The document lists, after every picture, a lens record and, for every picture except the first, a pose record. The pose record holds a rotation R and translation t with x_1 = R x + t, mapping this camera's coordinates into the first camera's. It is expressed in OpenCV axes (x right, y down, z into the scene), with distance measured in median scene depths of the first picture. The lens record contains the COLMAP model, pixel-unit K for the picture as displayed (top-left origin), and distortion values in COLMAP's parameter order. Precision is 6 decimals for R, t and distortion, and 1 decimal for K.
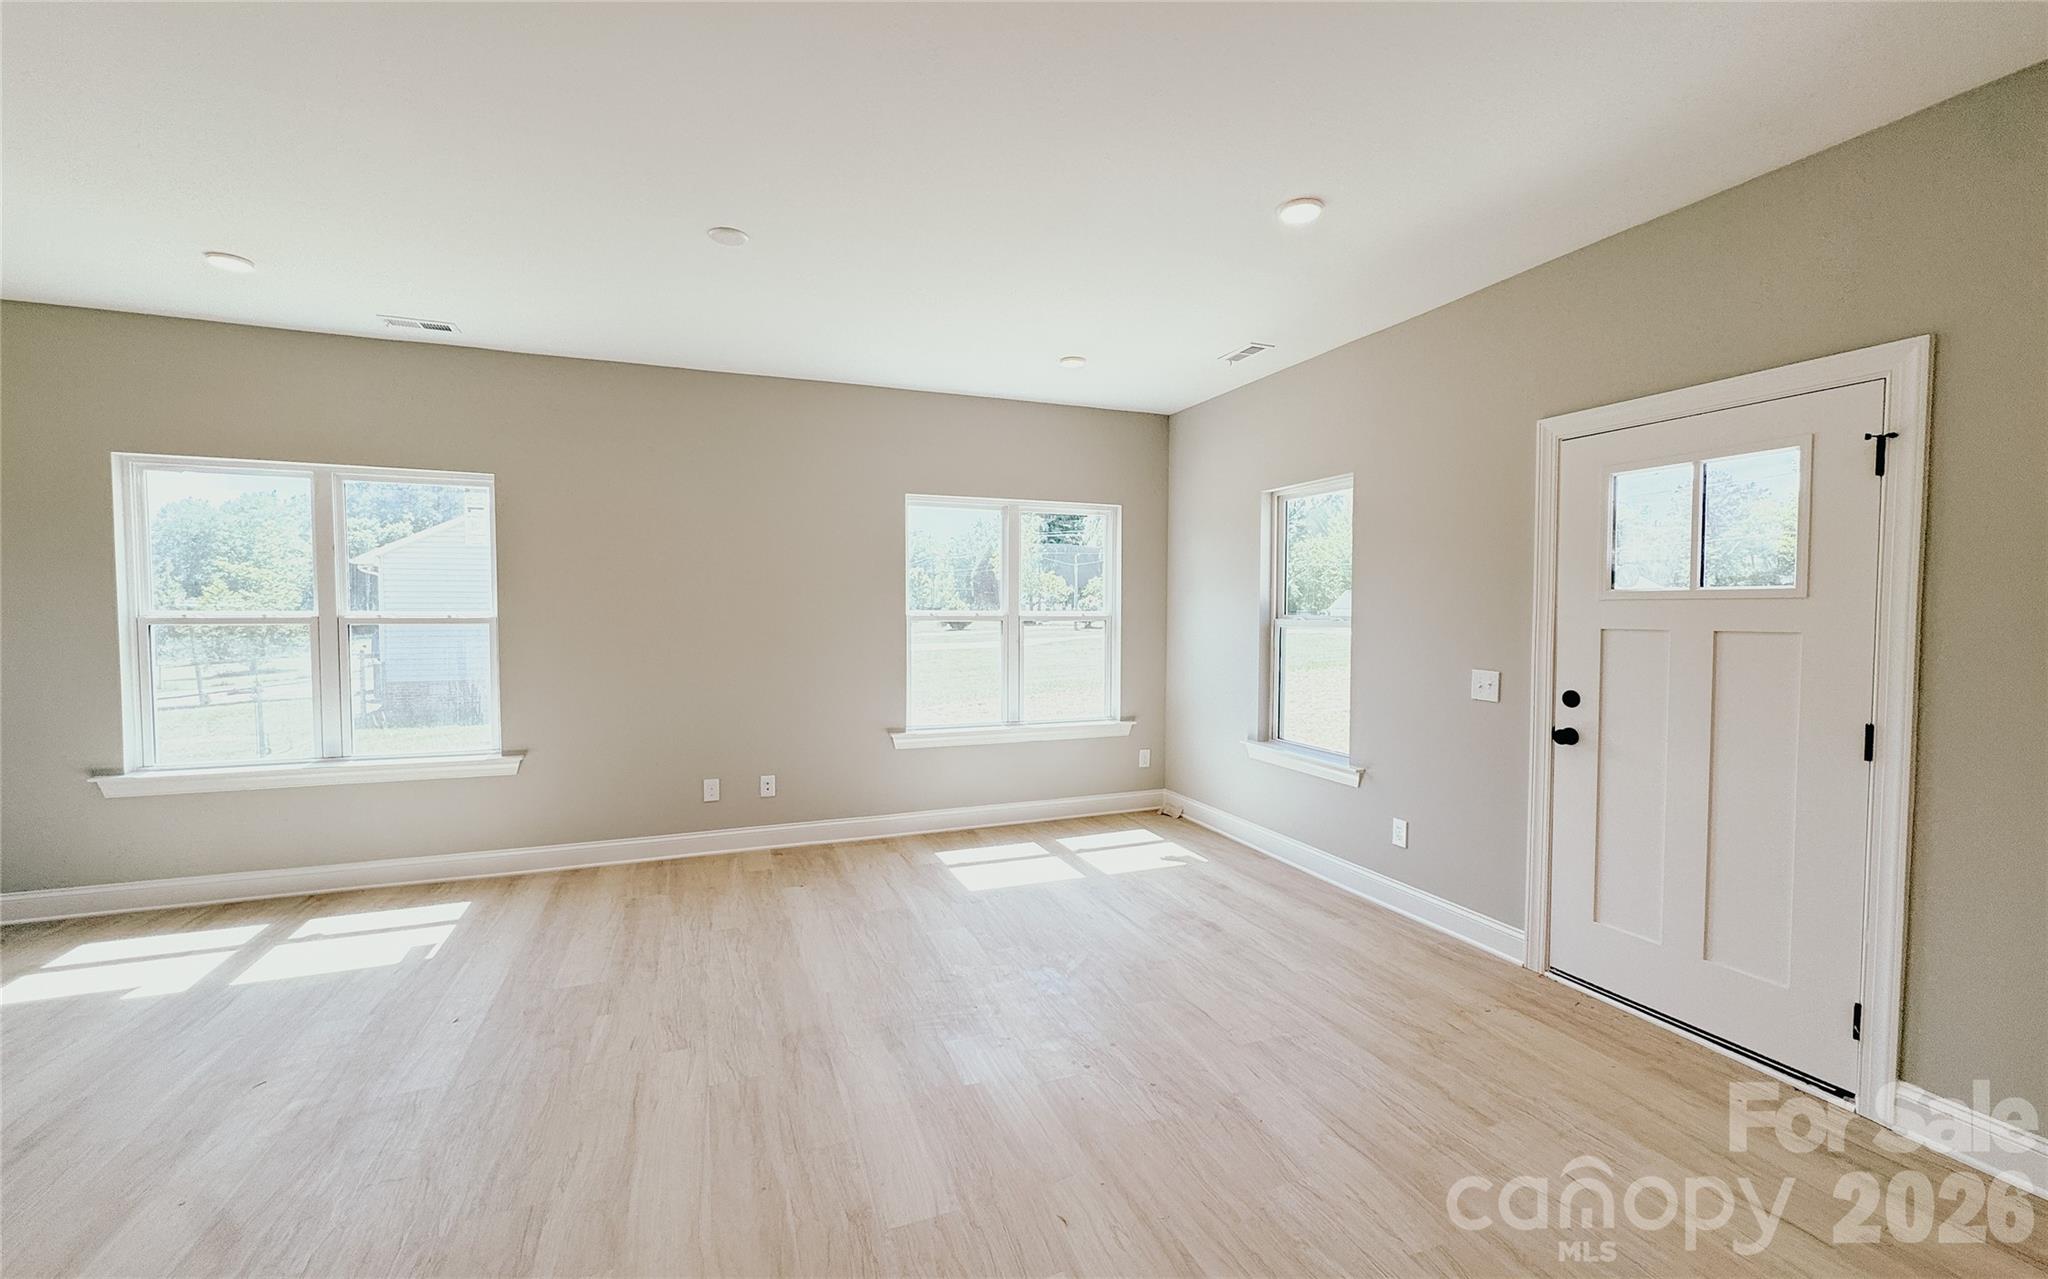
lens RADIAL K [[831.4, 0, 1037.8], [0, 831.4, 636.5], [0, 0, 1]] dist [0.003796, -0.000823]
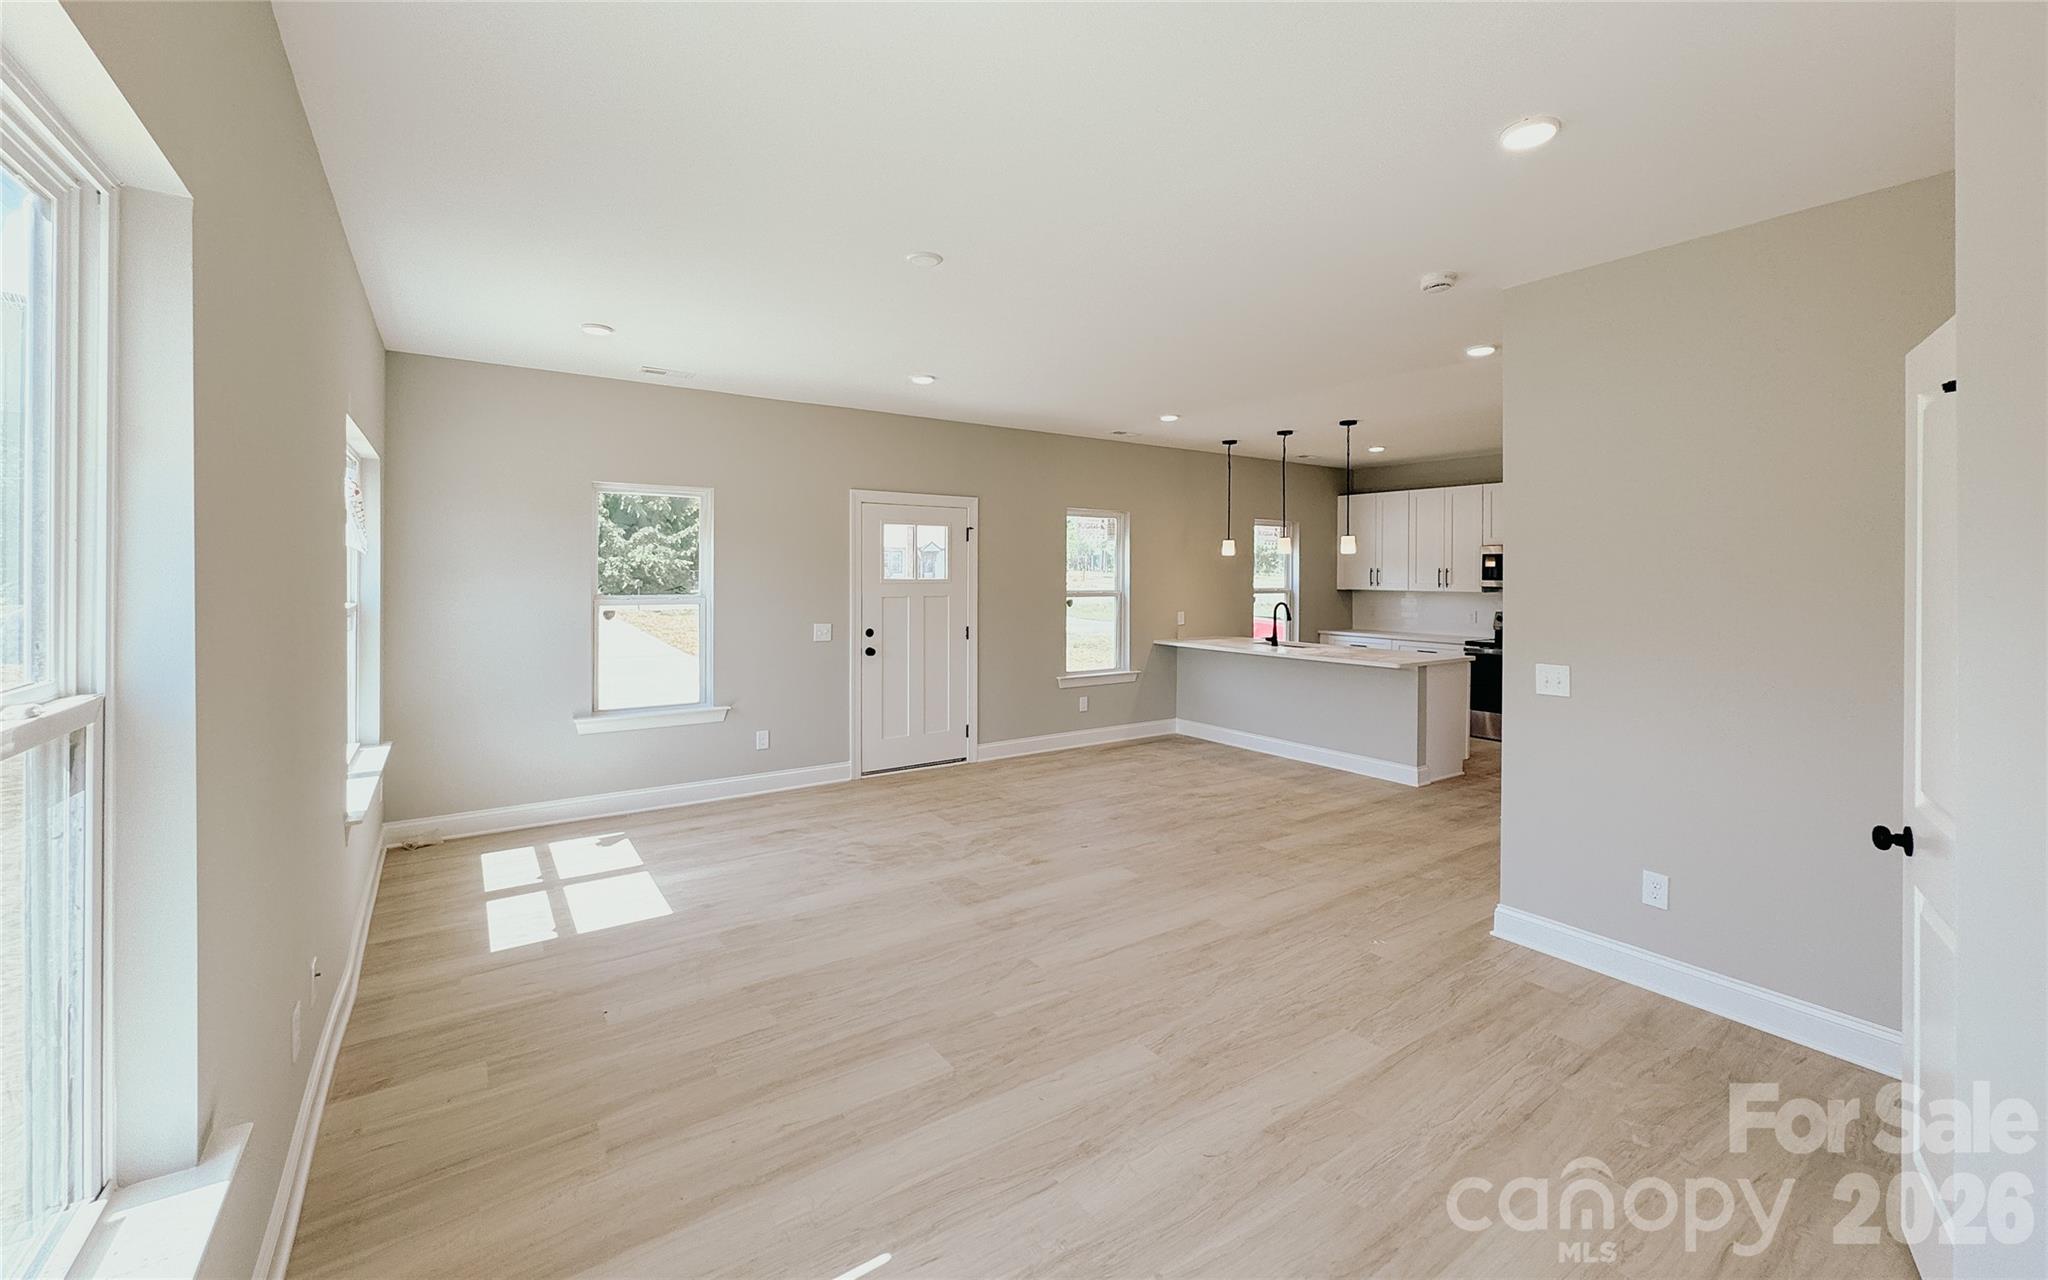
lens RADIAL K [[831.4, 0, 1023.1], [0, 831.4, 570.9], [0, 0, 1]] dist [0.003796, -0.000823]
pose [[-0.227522, -0.000189, 0.973773, -1.077586], [0.031909, 0.999462, 0.007649, -0.060317], [-0.973250, 0.032812, -0.227393, 0.846169]]
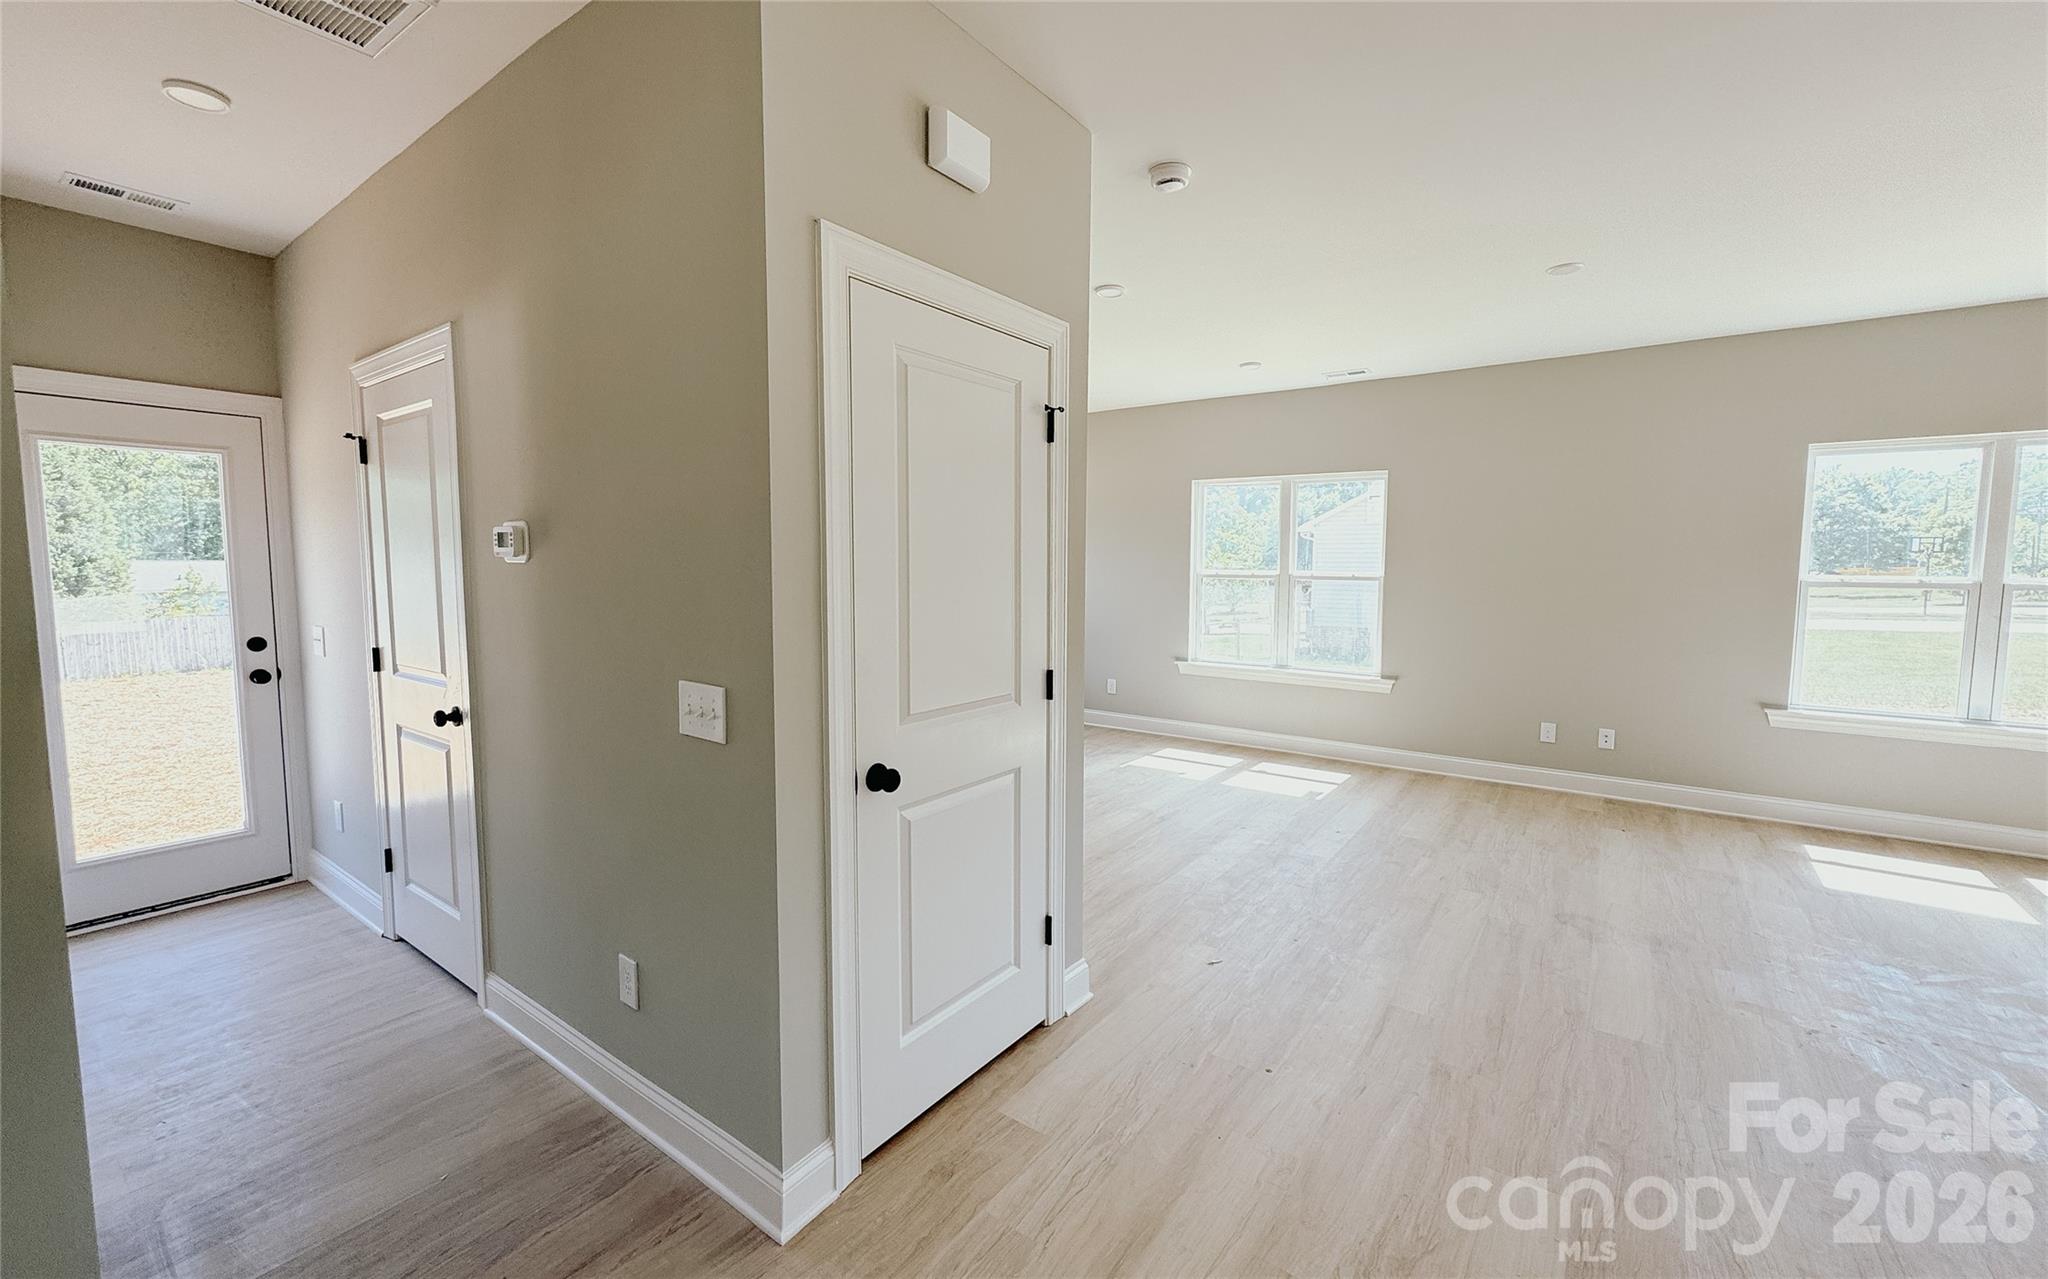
lens RADIAL K [[831.4, 0, 1021.2], [0, 831.4, 635.8], [0, 0, 1]] dist [0.003796, -0.000823]
pose [[0.535937, 0.074480, -0.840966, 0.196415], [-0.033330, 0.997191, 0.067075, 0.002590], [0.843600, -0.007918, 0.536914, -0.246230]]
